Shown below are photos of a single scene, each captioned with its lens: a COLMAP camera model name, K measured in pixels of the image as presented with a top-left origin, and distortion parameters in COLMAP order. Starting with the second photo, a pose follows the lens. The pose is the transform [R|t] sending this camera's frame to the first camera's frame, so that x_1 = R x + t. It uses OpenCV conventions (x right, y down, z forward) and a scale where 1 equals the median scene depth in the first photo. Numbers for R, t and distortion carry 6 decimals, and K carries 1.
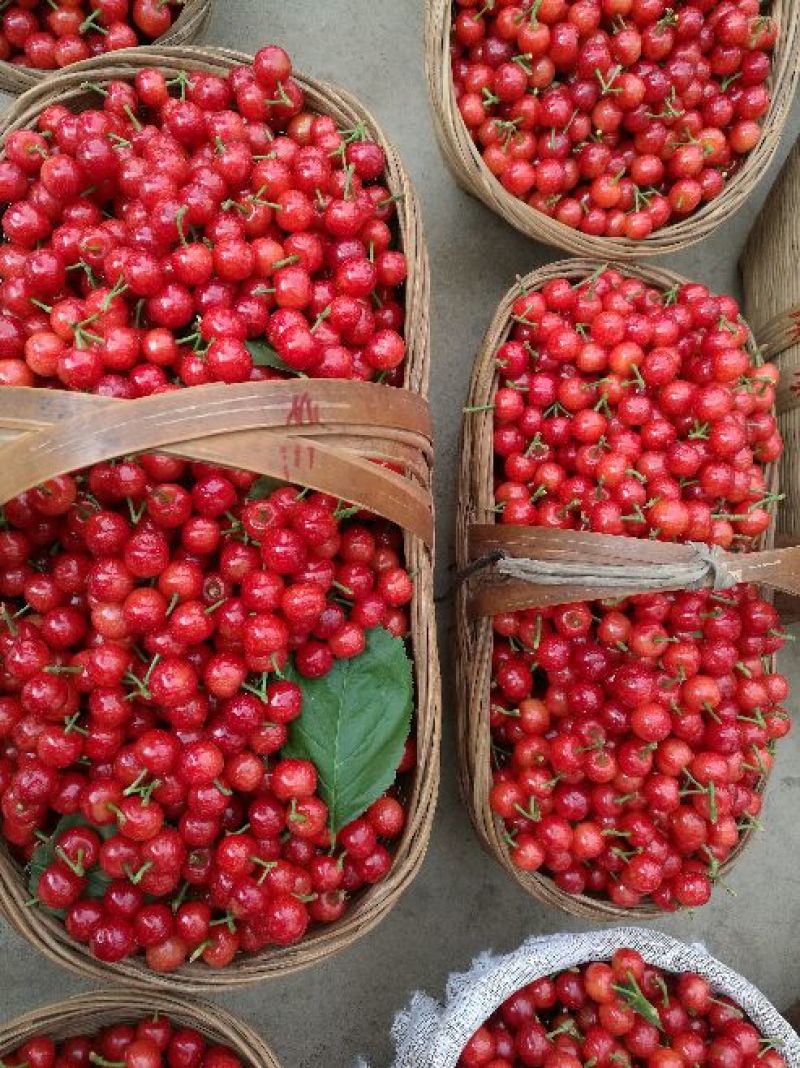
lens RADIAL K [[819.5, 0, 400.0], [0, 819.5, 534.0], [0, 0, 1]] dist [0.002162, 0.003233]
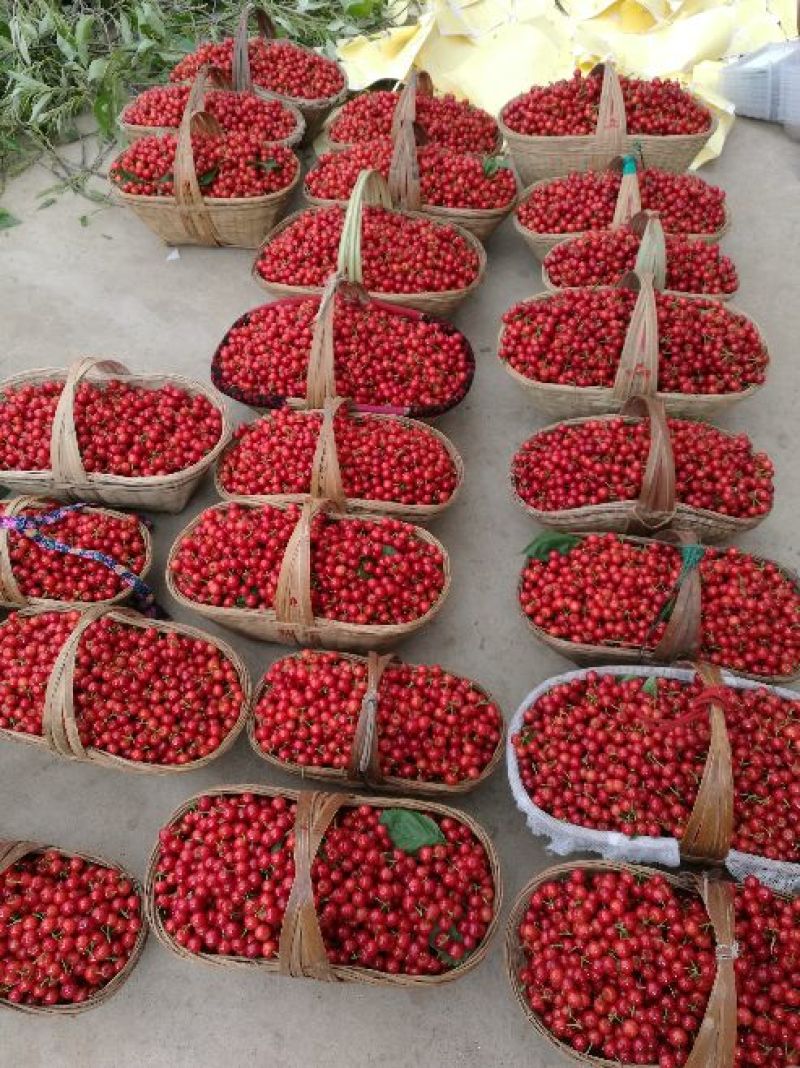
lens RADIAL K [[811.4, 0, 385.7], [0, 811.4, 533.0], [0, 0, 1]] dist [-0.004238, -0.002114]
pose [[0.116915, -0.919584, 0.375095, -0.153286], [0.992871, 0.117044, -0.022529, 0.082472], [-0.023185, 0.375055, 0.926713, -1.785656]]
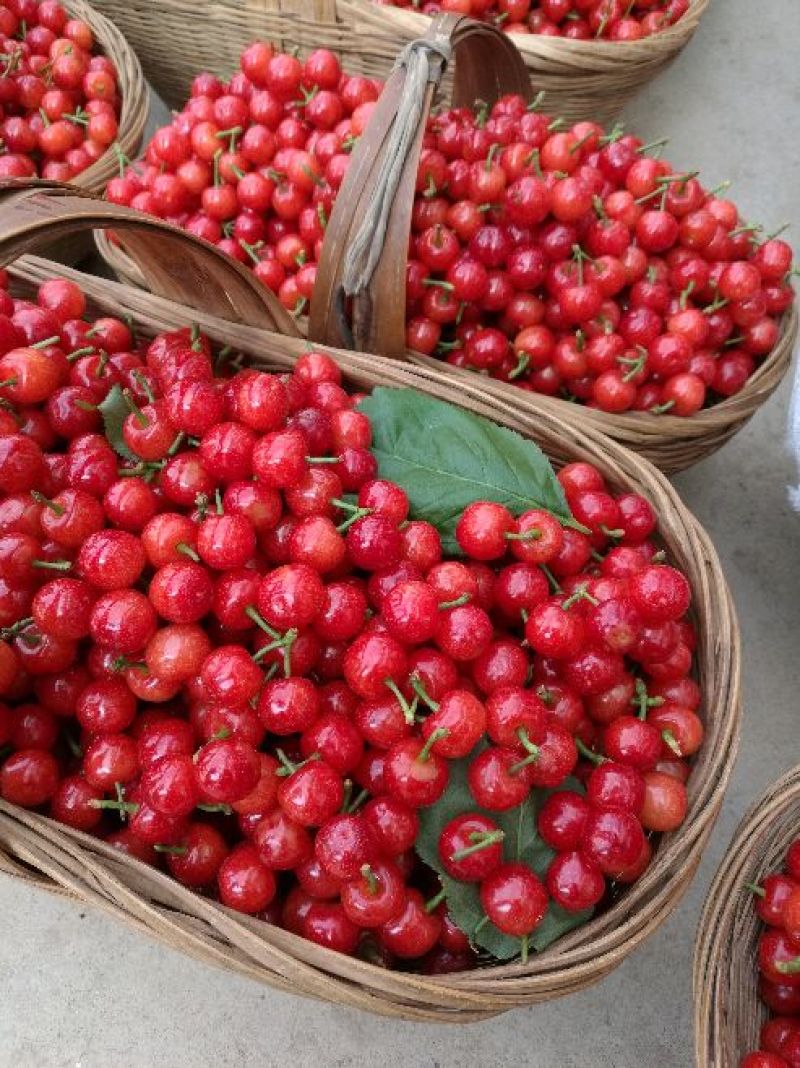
lens RADIAL K [[819.5, 0, 400.0], [0, 819.5, 534.0], [0, 0, 1]] dist [0.002162, 0.003233]
pose [[0.368722, -0.887211, 0.277311, -0.326336], [0.929461, 0.348009, -0.122444, 0.283061], [0.012128, 0.302897, 0.952946, 0.249607]]
